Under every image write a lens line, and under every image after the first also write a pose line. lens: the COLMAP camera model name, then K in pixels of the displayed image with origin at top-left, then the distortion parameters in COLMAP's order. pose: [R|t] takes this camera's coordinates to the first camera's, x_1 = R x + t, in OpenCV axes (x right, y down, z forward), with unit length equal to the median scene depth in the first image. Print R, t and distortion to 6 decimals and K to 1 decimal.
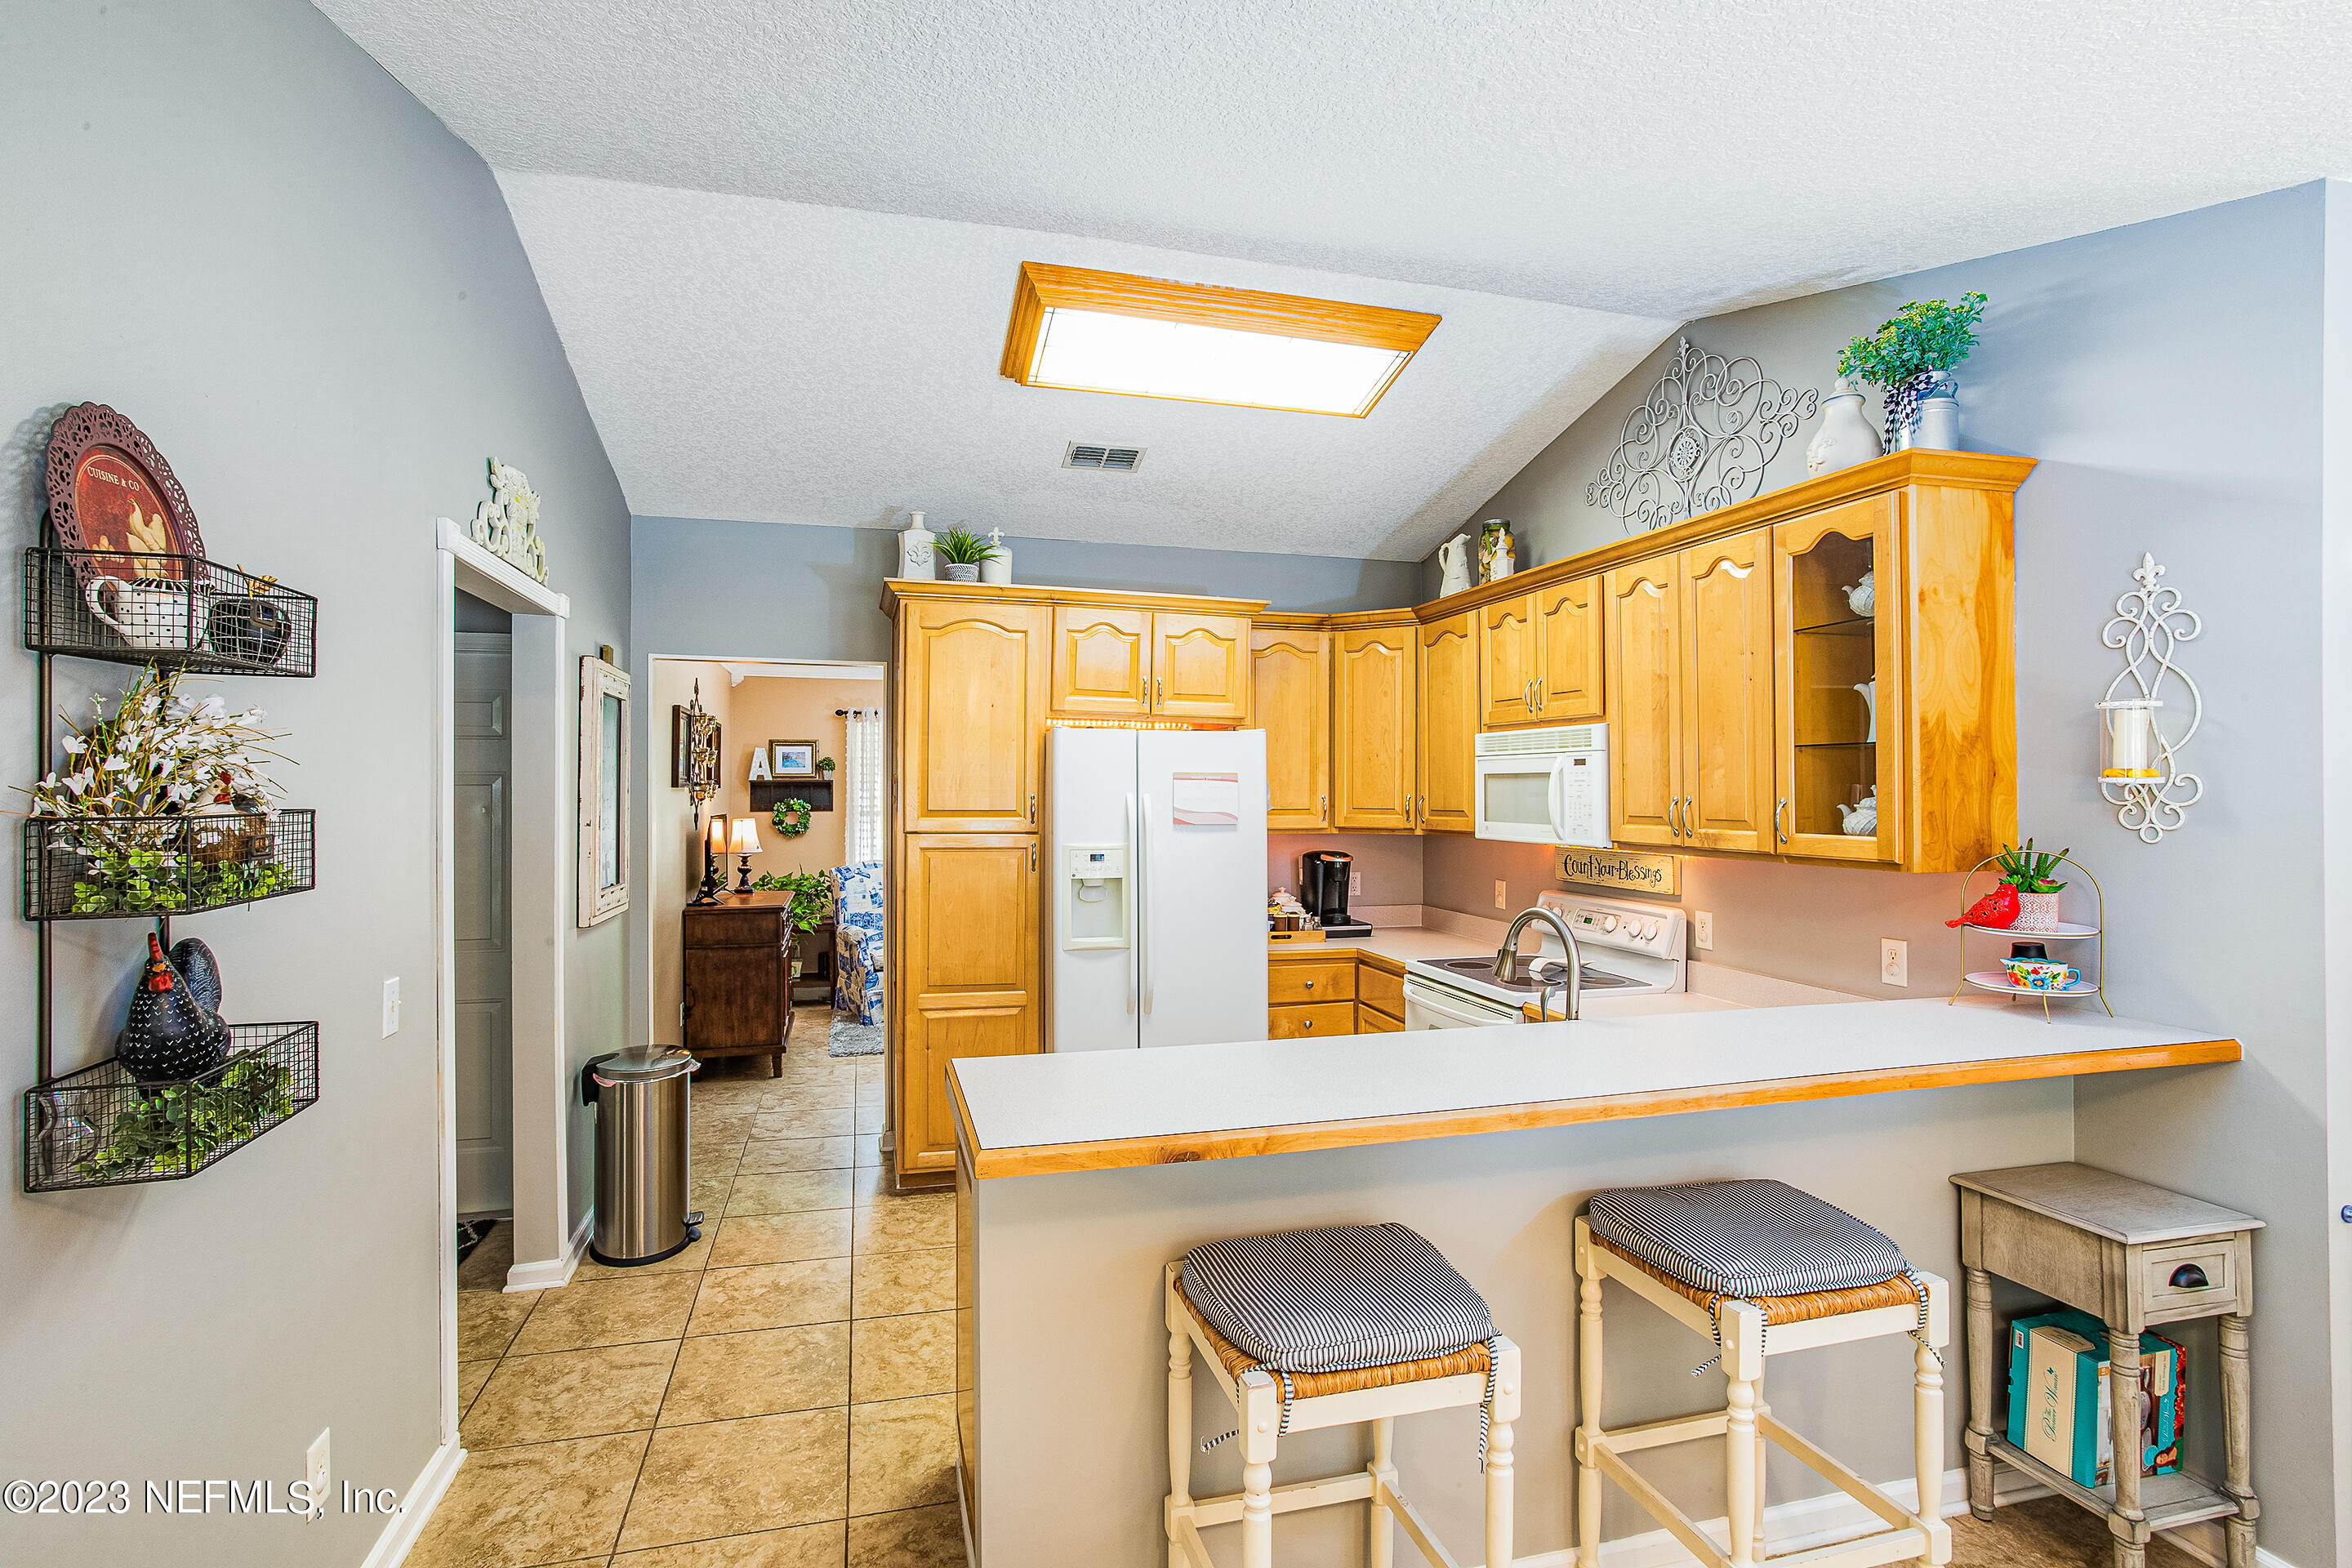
lens RADIAL K [[1132.1, 0, 1173.8], [0, 1132.1, 786.1], [0, 0, 1]] dist [-0.007989, 0.001284]
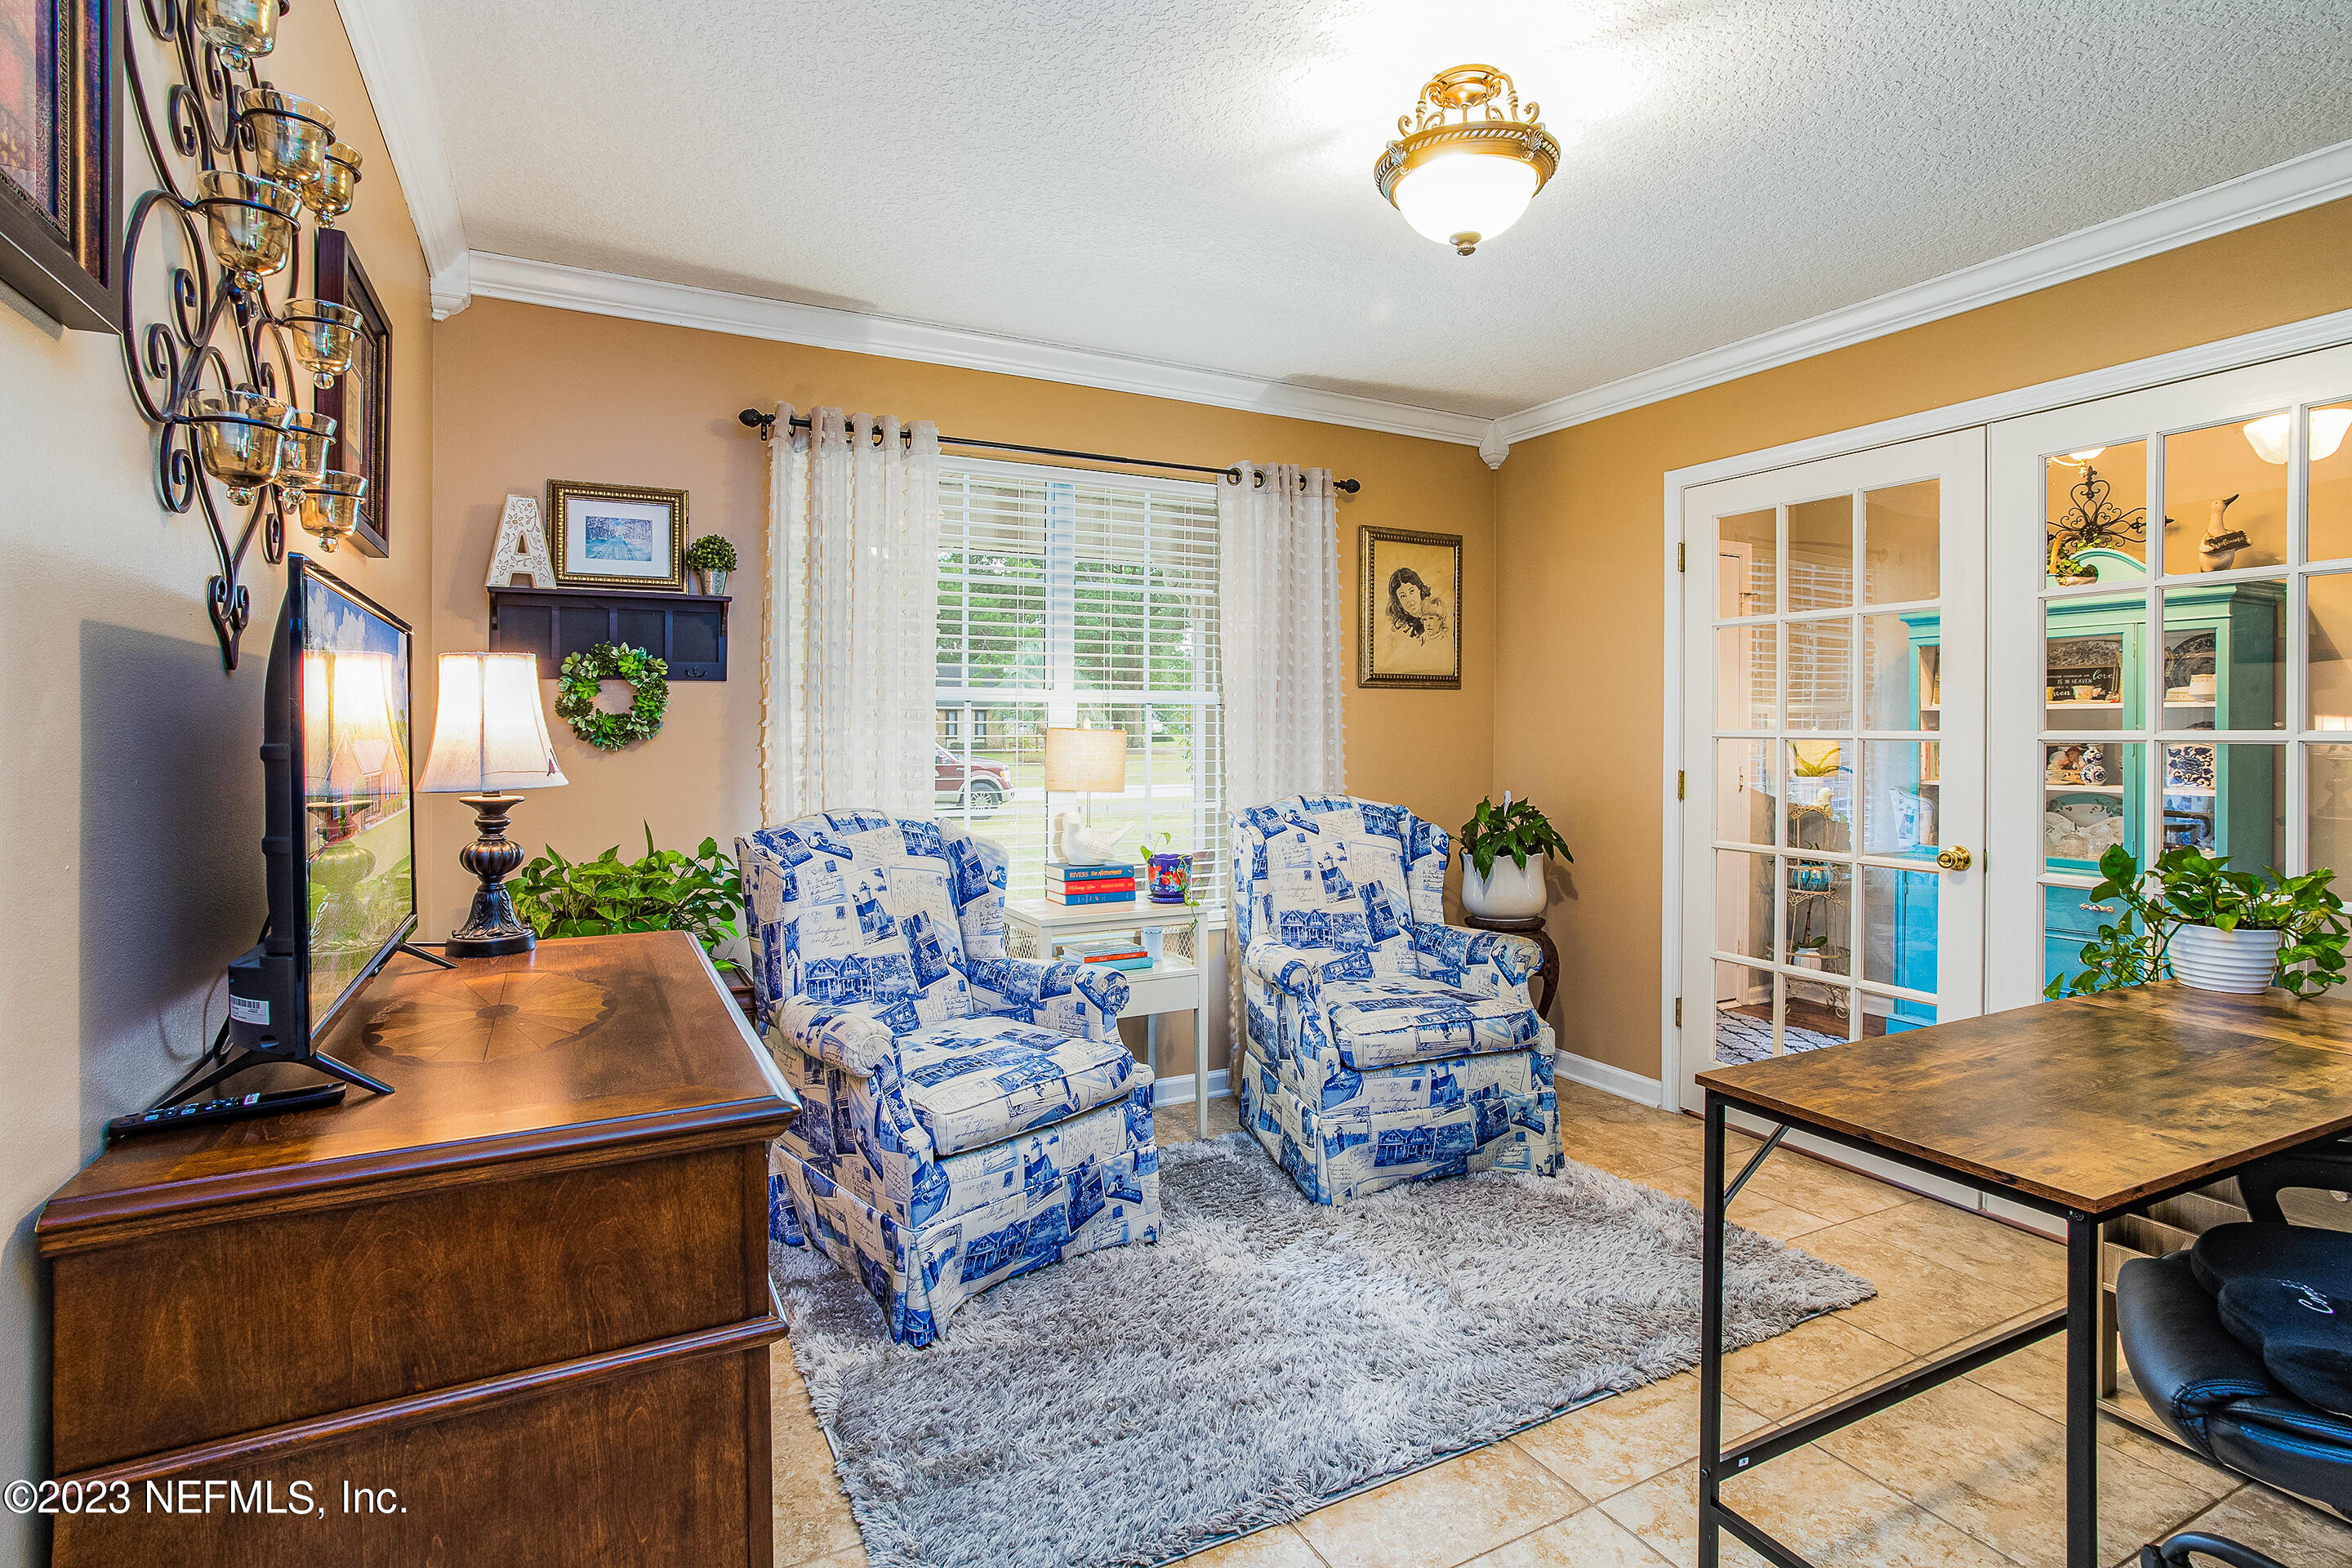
lens RADIAL K [[1132.1, 0, 1178.7], [0, 1132.1, 728.2], [0, 0, 1]] dist [-0.007989, 0.001284]
pose [[0.976845, 0.003739, 0.213917, -0.238225], [-0.004705, 0.999981, 0.004008, 0.036526], [-0.213898, -0.004921, 0.976844, 0.605666]]
